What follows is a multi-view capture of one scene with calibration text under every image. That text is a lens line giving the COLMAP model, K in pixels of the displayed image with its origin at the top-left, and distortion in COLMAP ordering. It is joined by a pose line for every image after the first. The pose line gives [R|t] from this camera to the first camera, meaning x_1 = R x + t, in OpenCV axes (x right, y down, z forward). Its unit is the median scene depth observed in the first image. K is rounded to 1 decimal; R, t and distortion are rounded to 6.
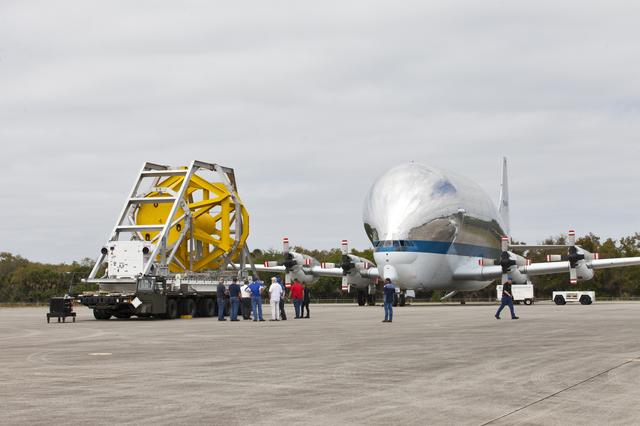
lens RADIAL K [[1337.9, 0, 320.0], [0, 1337.9, 213.0], [0, 0, 1]] dist [0.007000, 0.010198]
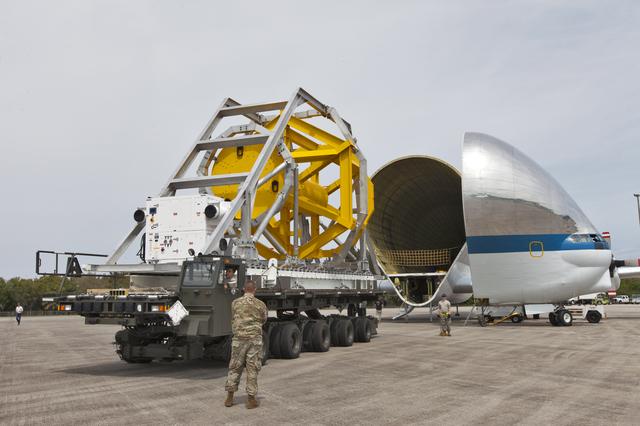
lens RADIAL K [[615.5, 0, 320.0], [0, 615.5, 213.0], [0, 0, 1]] dist [-0.014516, -0.006925]
pose [[0.998504, -0.010154, -0.053721, -0.069426], [0.006423, 0.997583, -0.069182, 0.043292], [0.054294, 0.068733, 0.996157, 0.715934]]
